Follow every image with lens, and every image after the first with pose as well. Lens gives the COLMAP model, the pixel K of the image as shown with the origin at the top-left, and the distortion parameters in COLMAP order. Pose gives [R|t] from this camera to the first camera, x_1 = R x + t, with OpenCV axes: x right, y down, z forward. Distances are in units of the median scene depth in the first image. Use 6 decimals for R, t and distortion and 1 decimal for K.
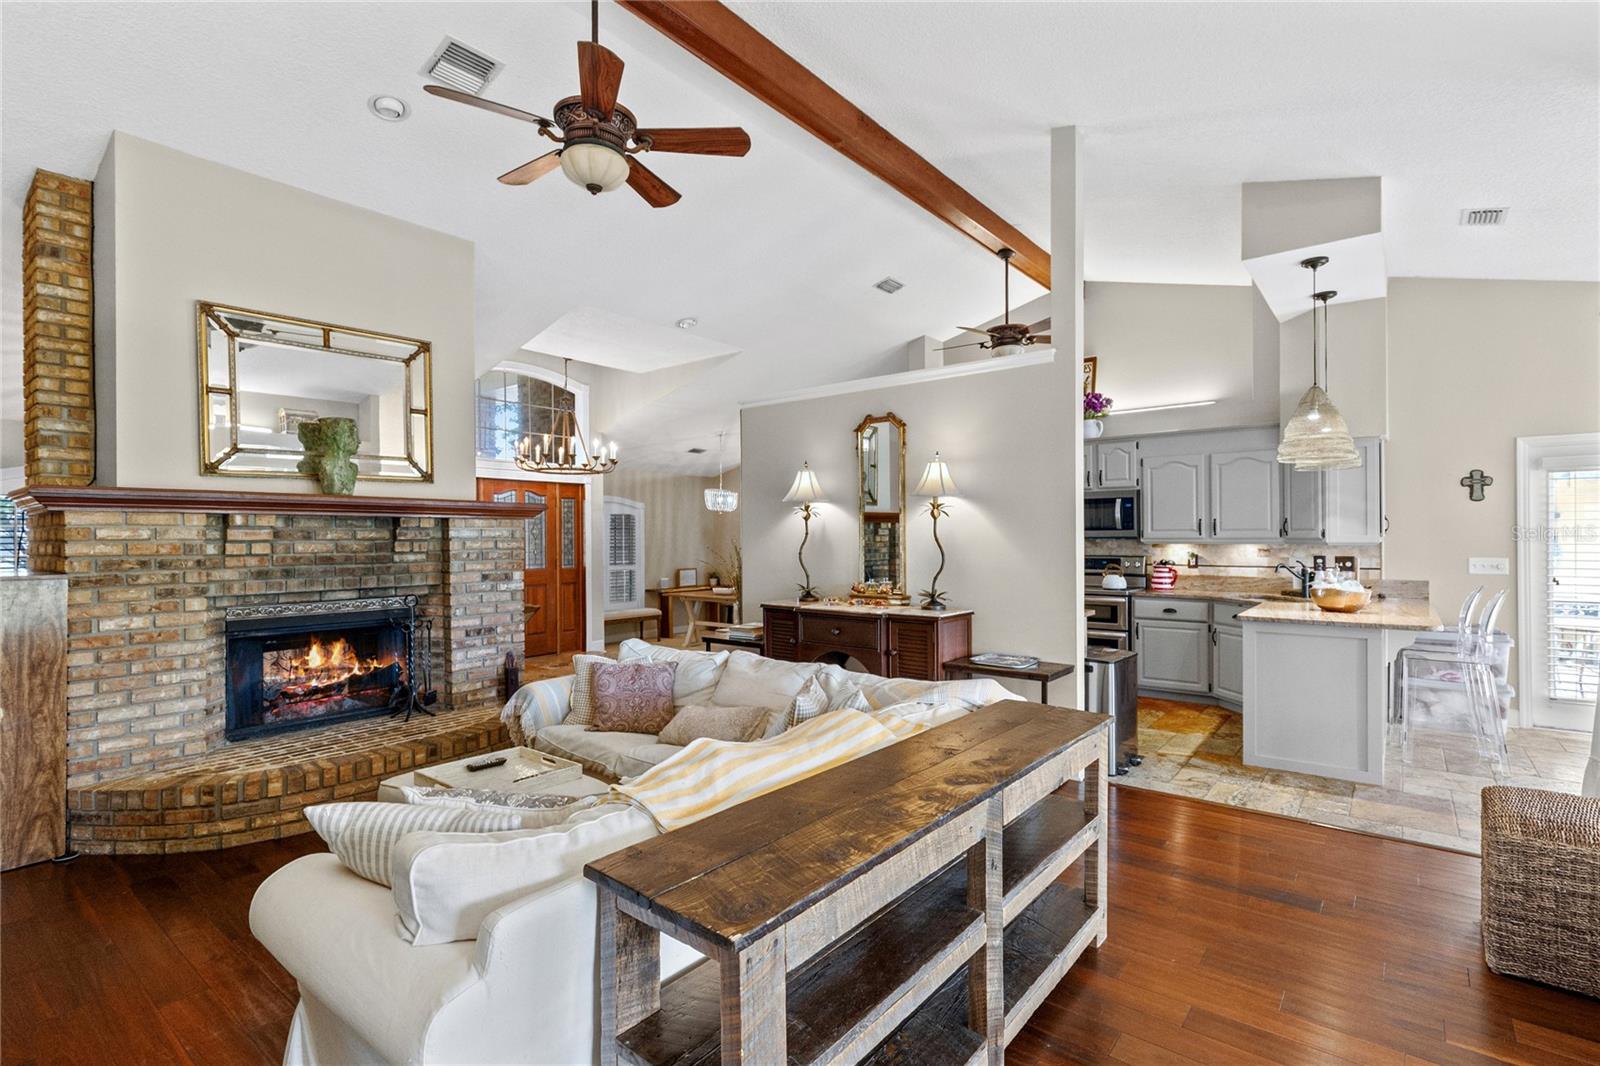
lens RADIAL K [[743.3, 0, 802.4], [0, 743.3, 536.8], [0, 0, 1]] dist [0.003027, -0.000045]
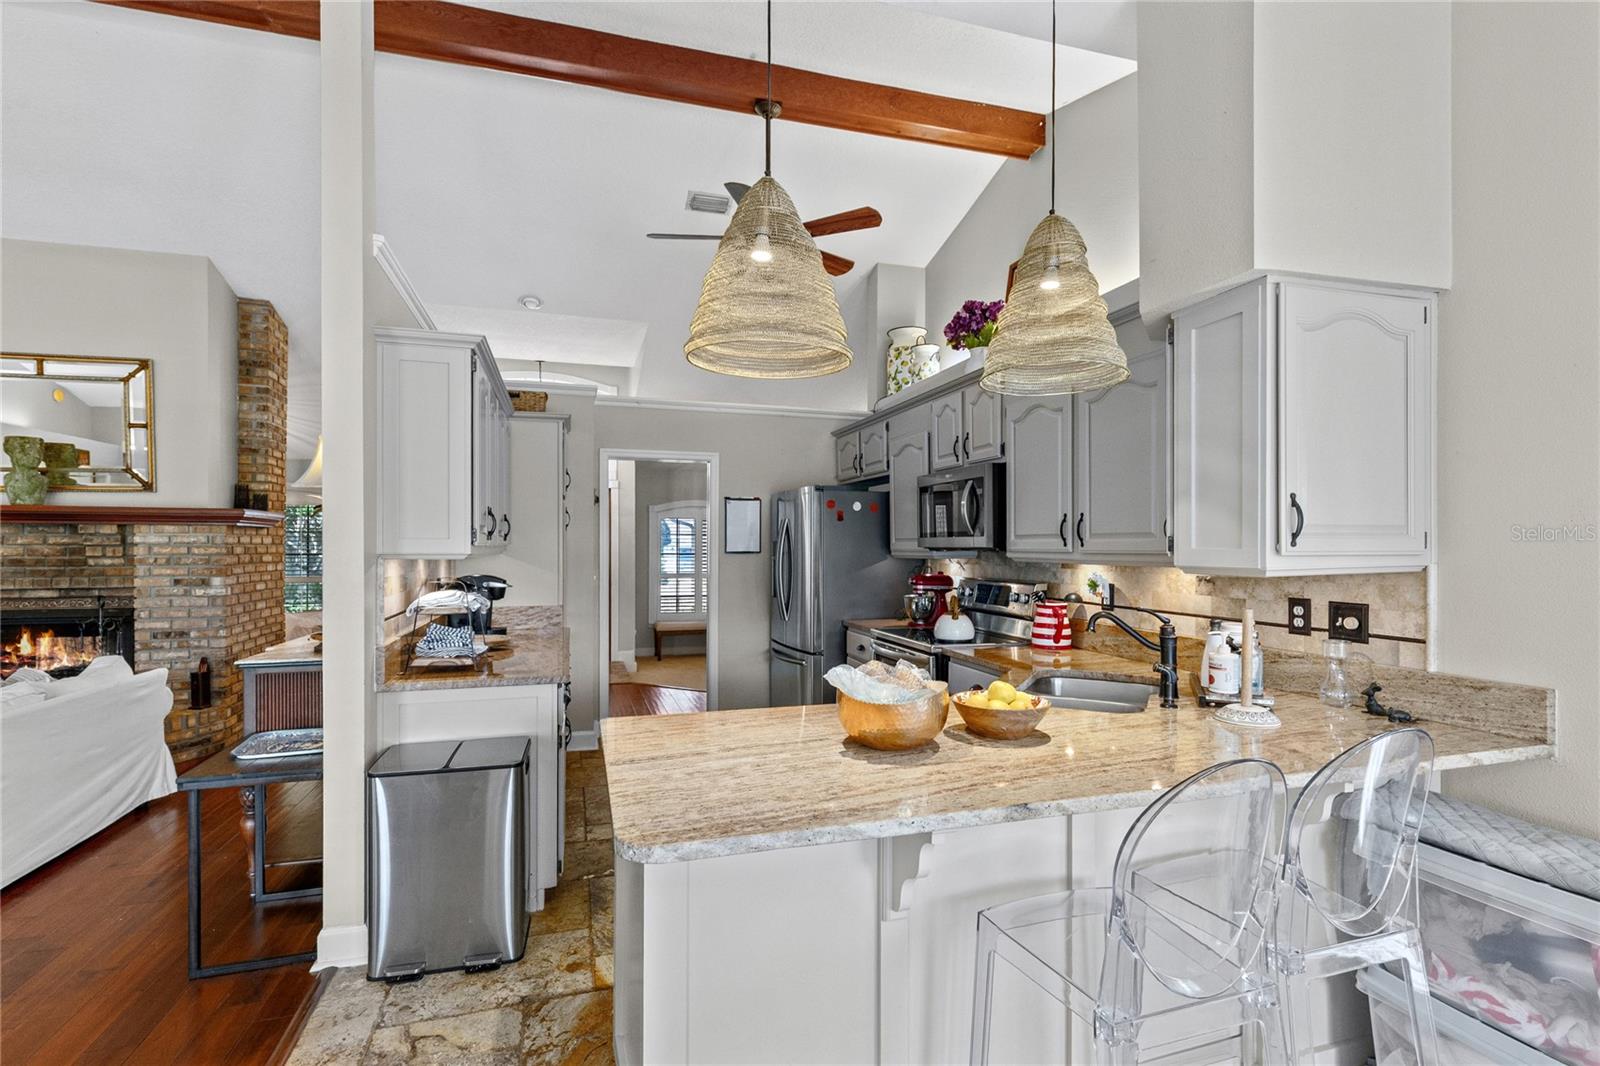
lens RADIAL K [[750.0, 0, 796.5], [0, 750.0, 543.5], [0, 0, 1]] dist [0.002961, 0.000404]
pose [[0.830161, 0.005722, -0.557495, 0.640512], [-0.004932, 0.999984, 0.002920, -0.004337], [0.557502, 0.000325, 0.830175, 0.458898]]
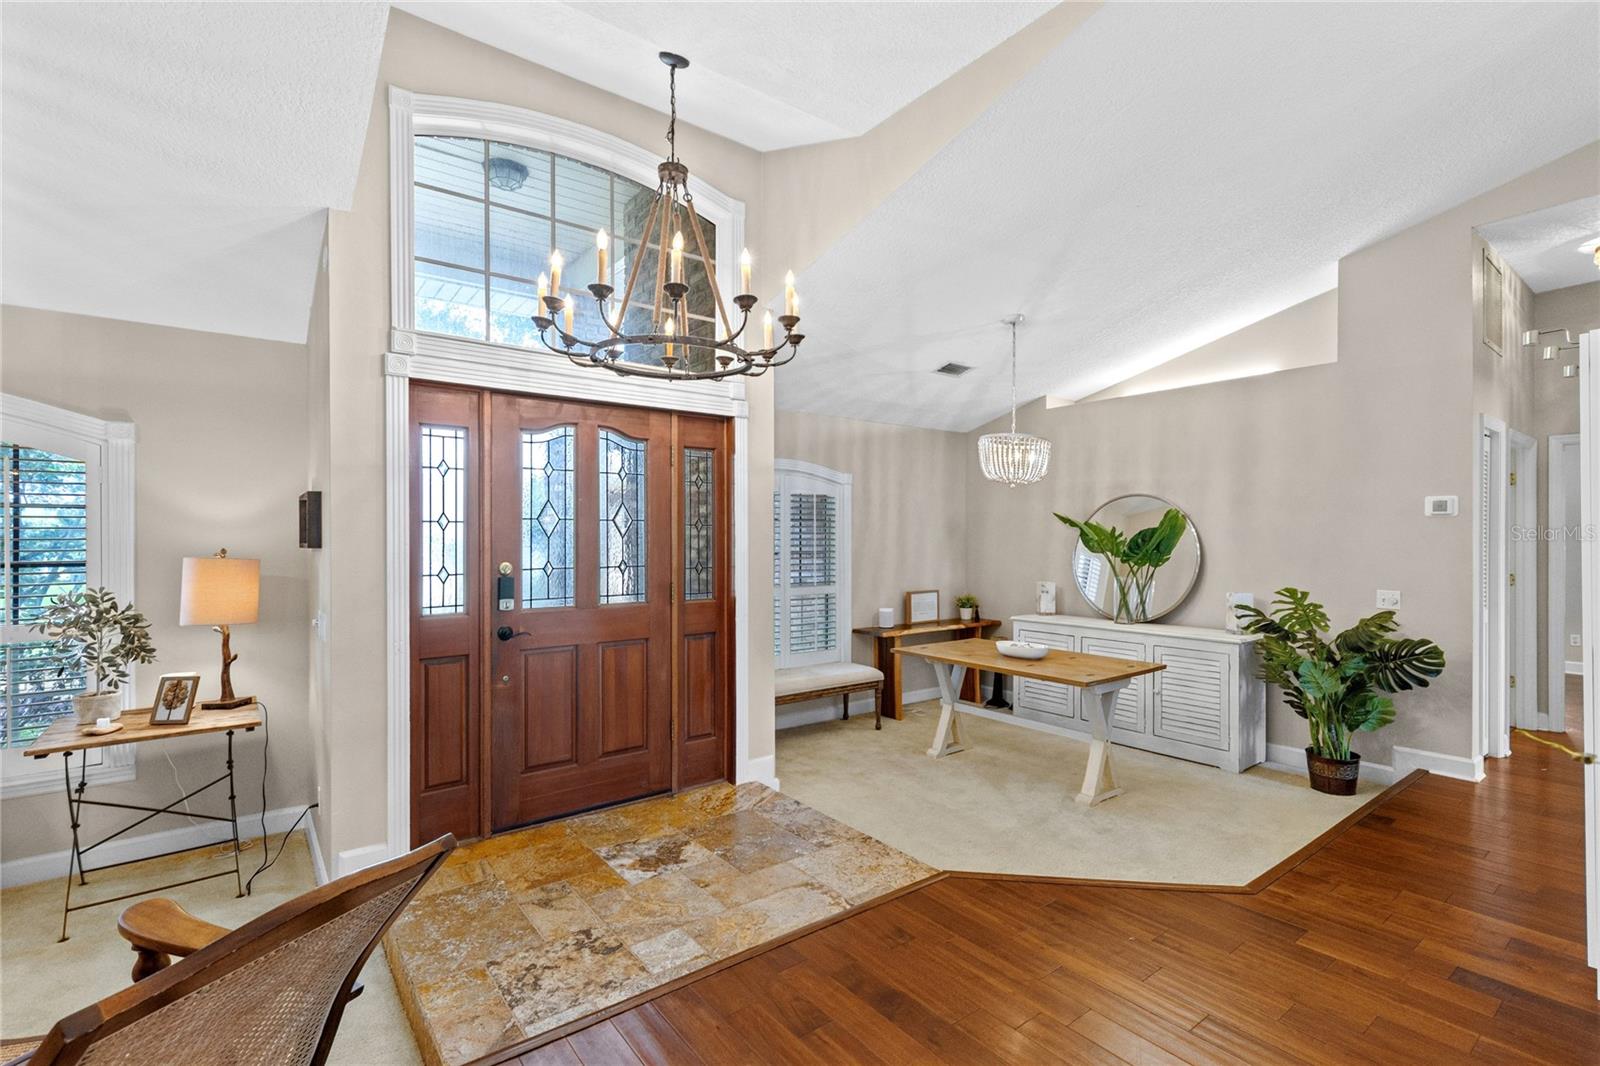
lens RADIAL K [[738.6, 0, 826.2], [0, 738.6, 537.9], [0, 0, 1]] dist [0.000508, -0.000033]
pose [[0.976201, 0.005199, -0.216807, -0.196354], [-0.004904, 0.999986, 0.001900, 0.002462], [0.216814, -0.000792, 0.976213, 0.806816]]
